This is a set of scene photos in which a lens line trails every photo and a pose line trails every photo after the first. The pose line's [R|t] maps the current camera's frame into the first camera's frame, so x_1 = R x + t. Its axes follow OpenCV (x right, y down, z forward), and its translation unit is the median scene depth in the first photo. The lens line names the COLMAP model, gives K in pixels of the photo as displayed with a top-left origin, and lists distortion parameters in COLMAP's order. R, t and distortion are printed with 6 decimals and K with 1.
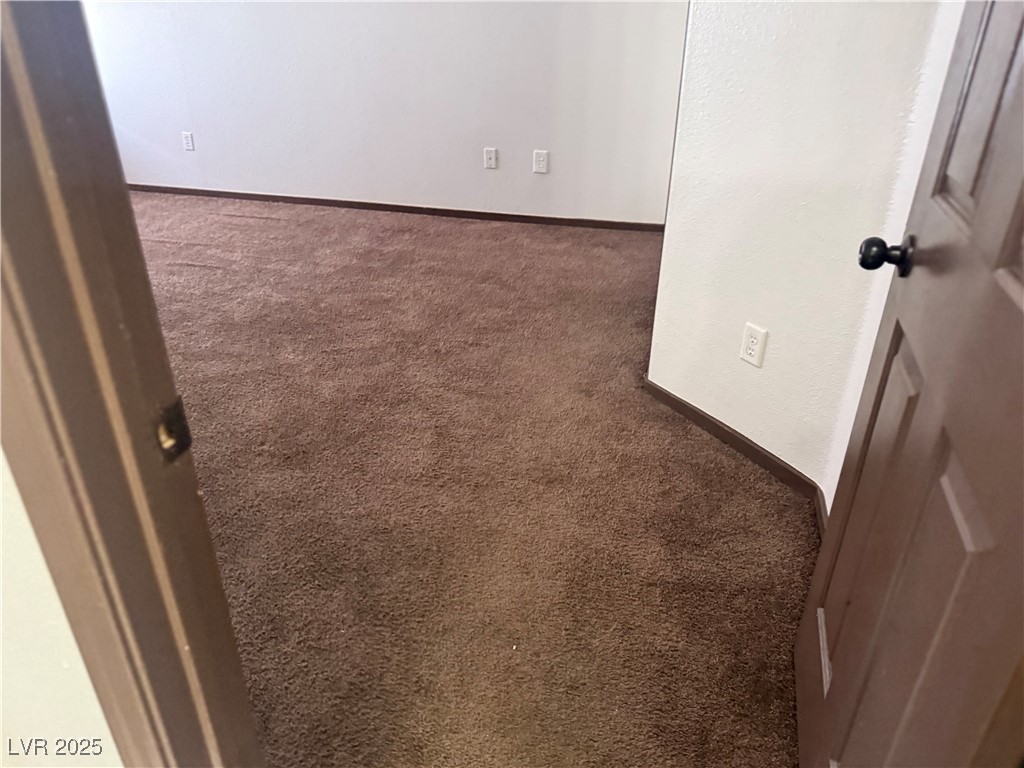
lens RADIAL K [[729.2, 0, 505.7], [0, 729.2, 387.4], [0, 0, 1]] dist [0.187589, -0.386960]
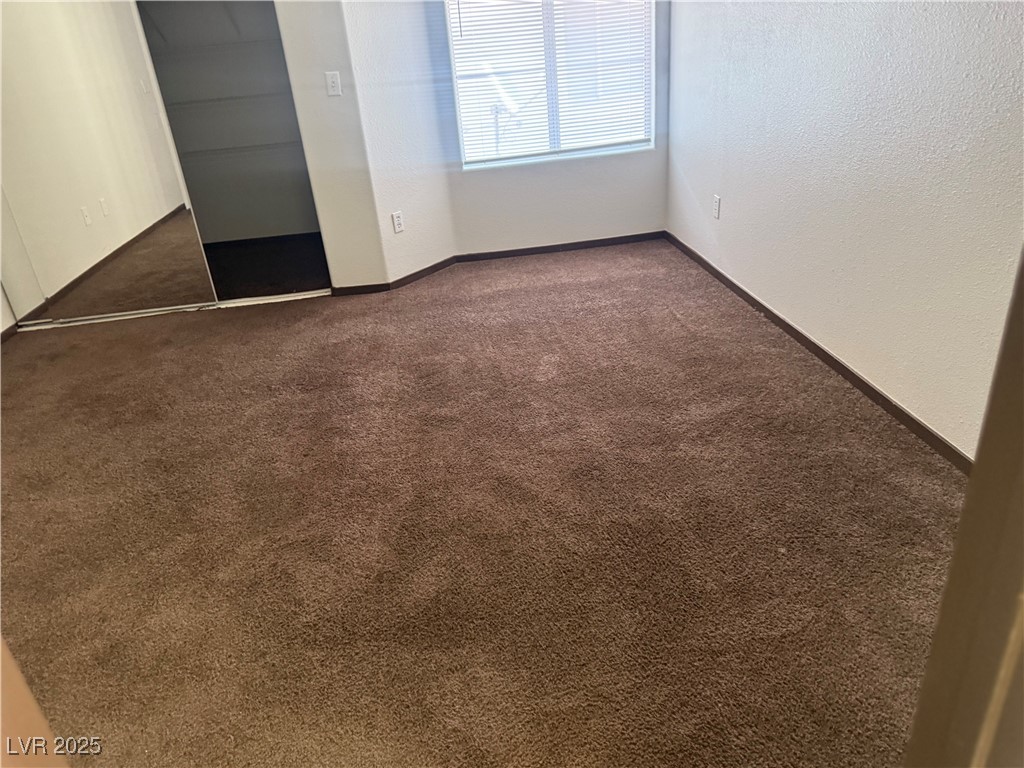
lens RADIAL K [[738.6, 0, 491.1], [0, 738.6, 387.3], [0, 0, 1]] dist [0.139672, -0.161352]
pose [[0.358519, 0.377946, -0.853593, 0.290620], [-0.358595, 0.899983, 0.247873, -0.342944], [0.861901, 0.217227, 0.458190, 0.608315]]
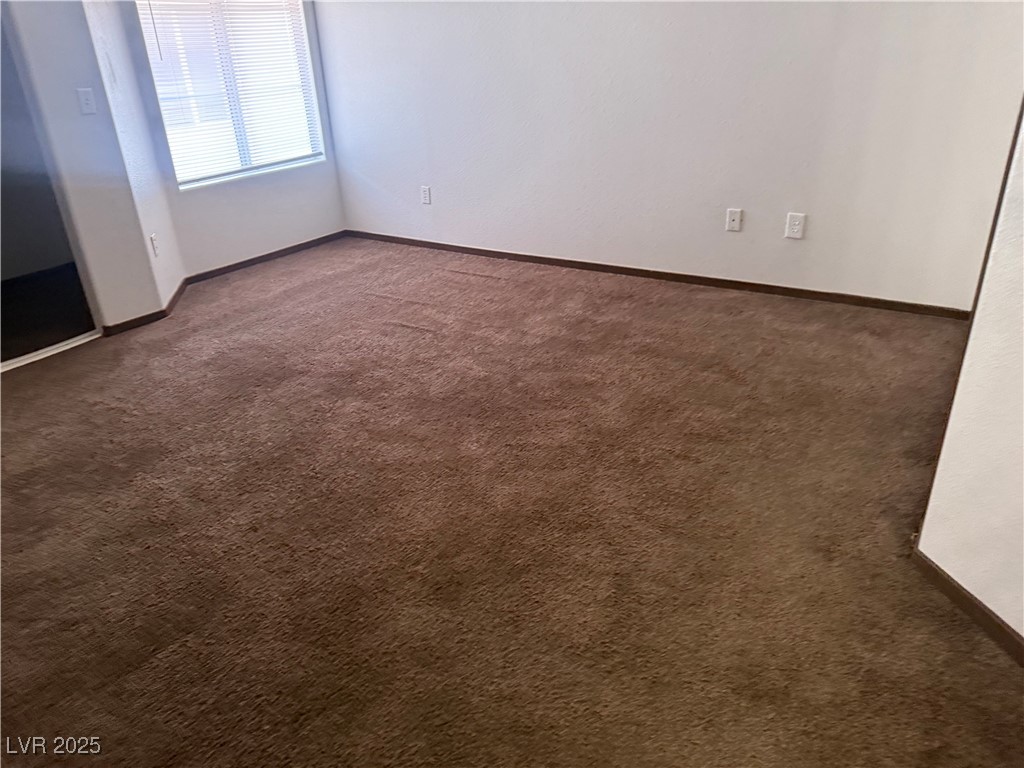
lens RADIAL K [[729.2, 0, 505.7], [0, 729.2, 387.4], [0, 0, 1]] dist [0.187589, -0.386960]
pose [[0.948183, 0.096928, -0.302577, 0.009832], [-0.108955, 0.993779, -0.023083, -0.073550], [0.298457, 0.054855, 0.952845, 0.110302]]
